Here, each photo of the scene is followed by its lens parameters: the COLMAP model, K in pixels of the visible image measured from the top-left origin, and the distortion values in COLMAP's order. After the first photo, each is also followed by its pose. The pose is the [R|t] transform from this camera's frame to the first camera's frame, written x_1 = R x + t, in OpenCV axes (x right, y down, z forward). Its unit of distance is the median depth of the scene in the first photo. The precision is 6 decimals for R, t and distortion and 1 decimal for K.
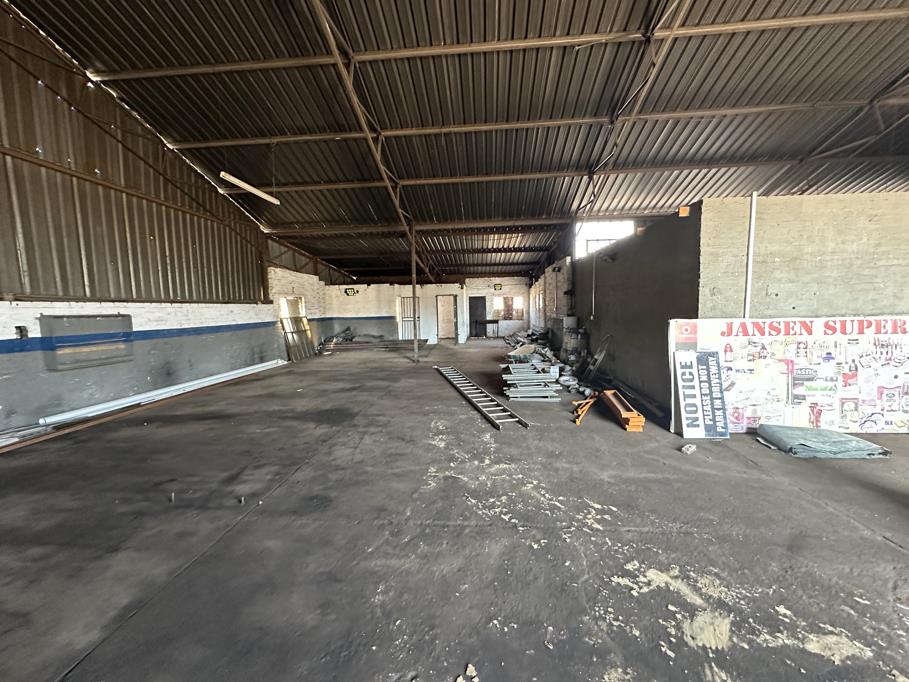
lens RADIAL K [[362.7, 0, 454.4], [0, 362.7, 341.0], [0, 0, 1]] dist [-0.004364, 0.000827]
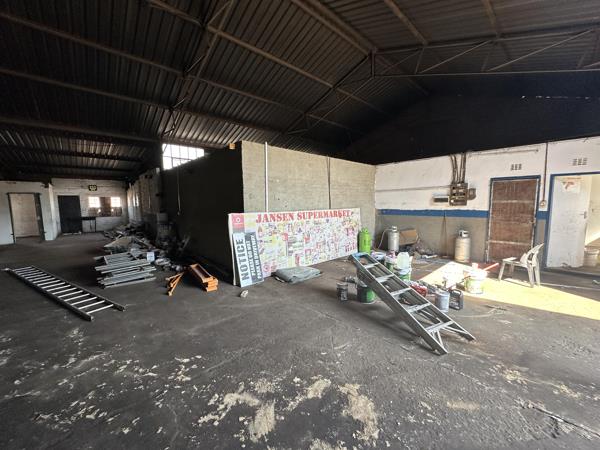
lens RADIAL K [[239.4, 0, 299.1], [0, 239.4, 224.3], [0, 0, 1]] dist [-0.004364, 0.000827]
pose [[0.684509, -0.051504, 0.727183, 0.051909], [0.063809, 0.997906, 0.010615, -0.004860], [-0.726207, 0.039135, 0.686361, 0.073930]]
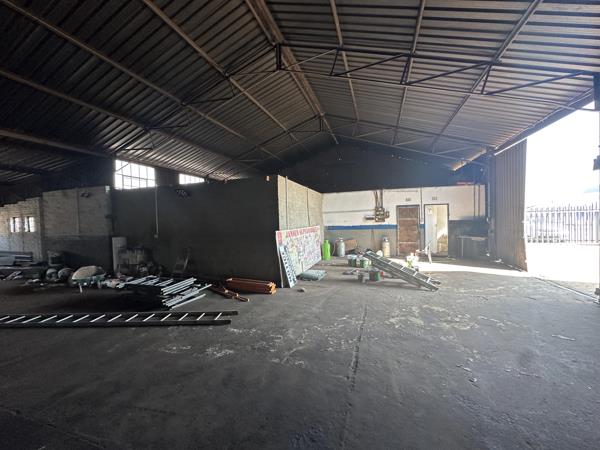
lens RADIAL K [[239.4, 0, 299.1], [0, 239.4, 225.1], [0, 0, 1]] dist [-0.004364, 0.000827]
pose [[0.245282, -0.006169, 0.969432, -0.655584], [0.113833, 0.993246, -0.022481, -0.049310], [-0.962745, 0.115867, 0.244328, 0.559963]]
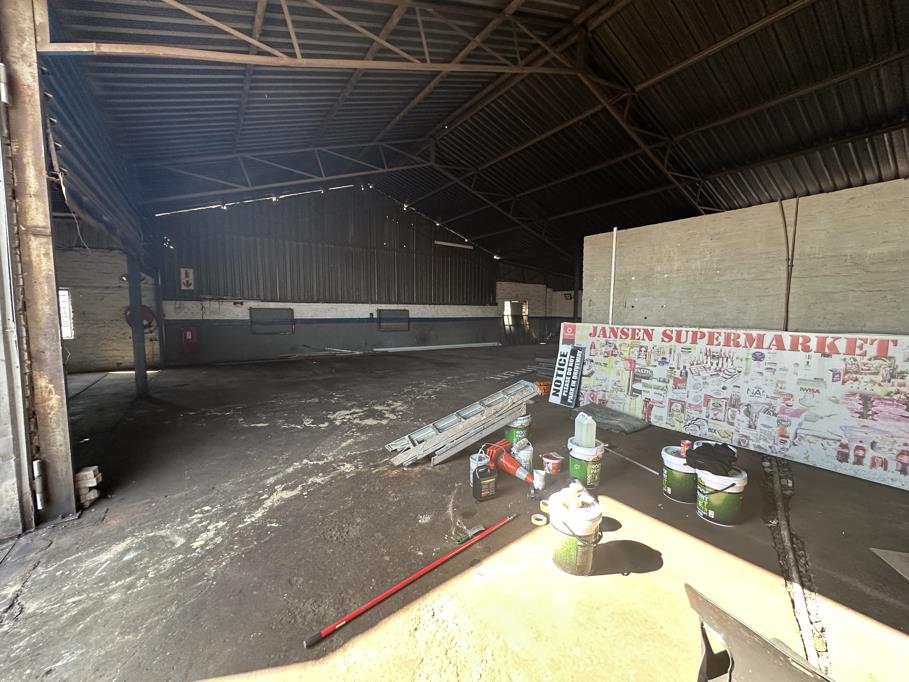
lens RADIAL K [[362.7, 0, 454.7], [0, 362.7, 341.5], [0, 0, 1]] dist [-0.004364, 0.000827]
pose [[0.626449, 0.092400, -0.773966, 1.479208], [-0.091585, 0.994796, 0.044635, -0.008718], [0.774063, 0.042922, 0.631652, -0.247928]]
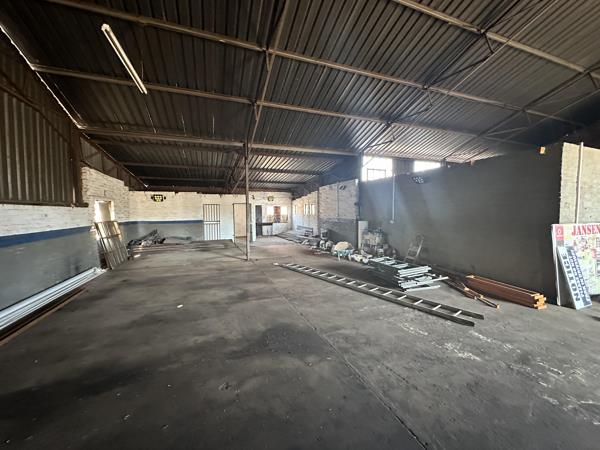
lens RADIAL K [[239.4, 0, 299.8], [0, 239.4, 225.0], [0, 0, 1]] dist [-0.004364, 0.000827]
pose [[0.904794, -0.008432, 0.425766, -0.694551], [0.027680, 0.998854, -0.039042, -0.048482], [-0.424949, 0.047110, 0.903990, 0.589788]]
